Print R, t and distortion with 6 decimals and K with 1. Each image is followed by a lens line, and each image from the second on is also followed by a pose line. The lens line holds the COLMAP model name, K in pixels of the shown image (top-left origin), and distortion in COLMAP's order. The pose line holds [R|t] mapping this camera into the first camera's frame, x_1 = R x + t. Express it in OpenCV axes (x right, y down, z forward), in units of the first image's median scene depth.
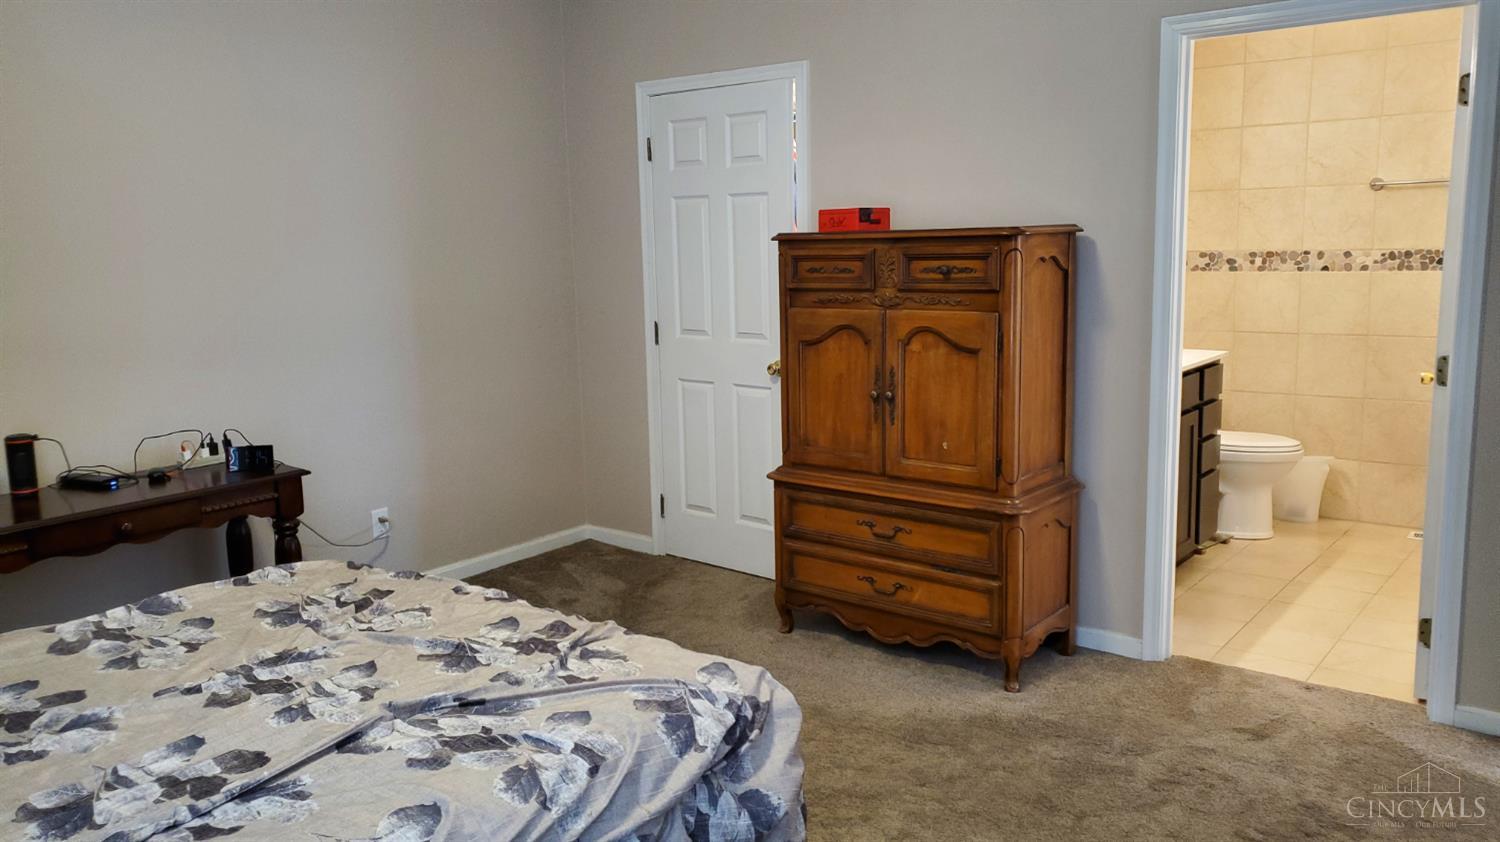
lens RADIAL K [[1174.9, 0, 748.2], [0, 1174.9, 401.0], [0, 0, 1]] dist [0.101846, -0.153701]
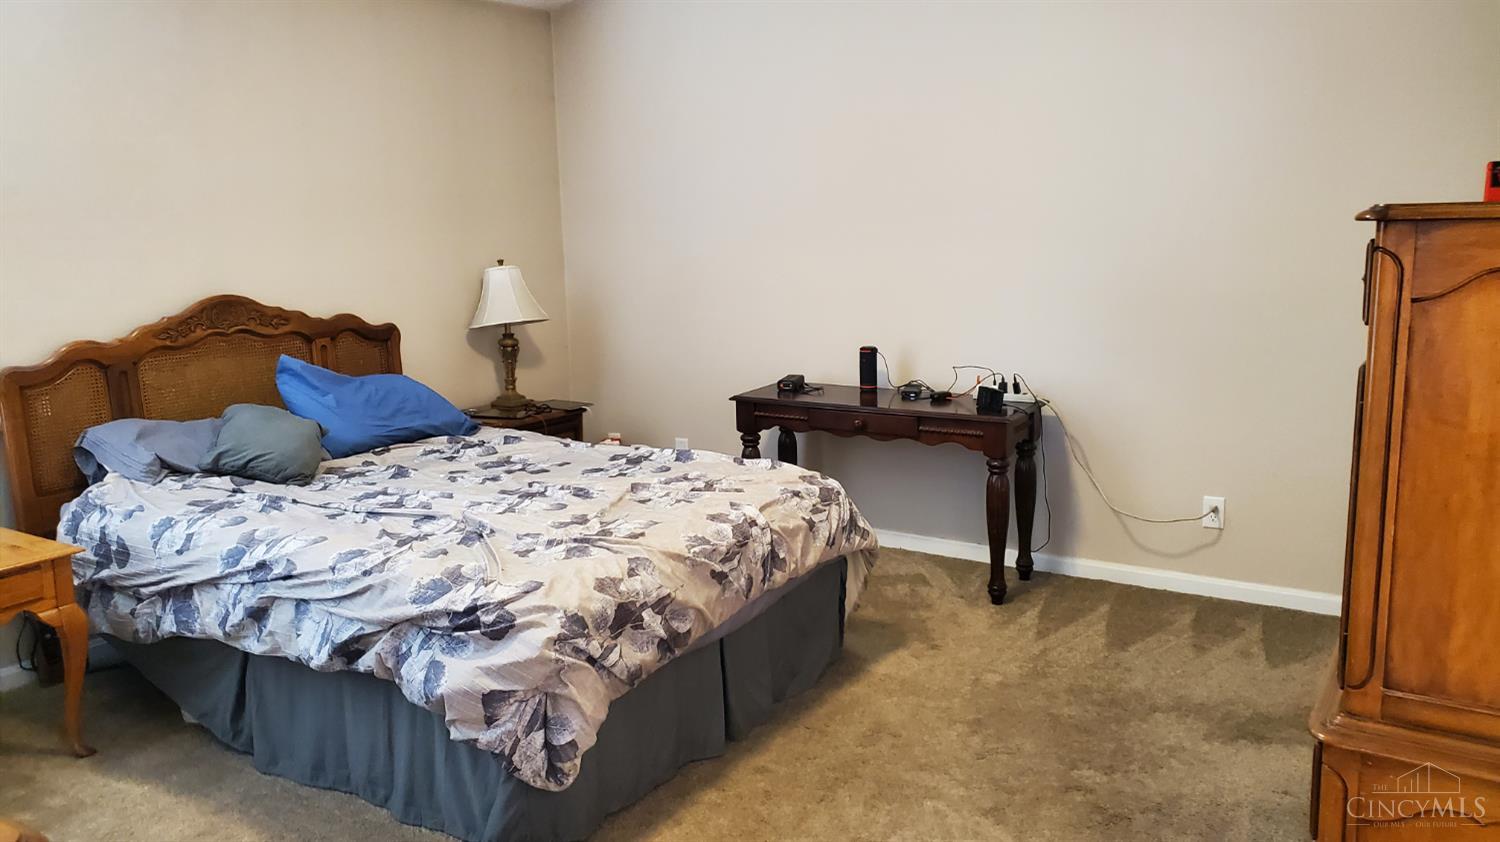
lens RADIAL K [[1174.9, 0, 748.2], [0, 1174.9, 401.0], [0, 0, 1]] dist [0.101846, -0.153701]
pose [[0.103387, 0.174592, -0.979198, 0.736820], [-0.132433, 0.978124, 0.160418, -0.111372], [0.985785, 0.113093, 0.124248, 0.692030]]
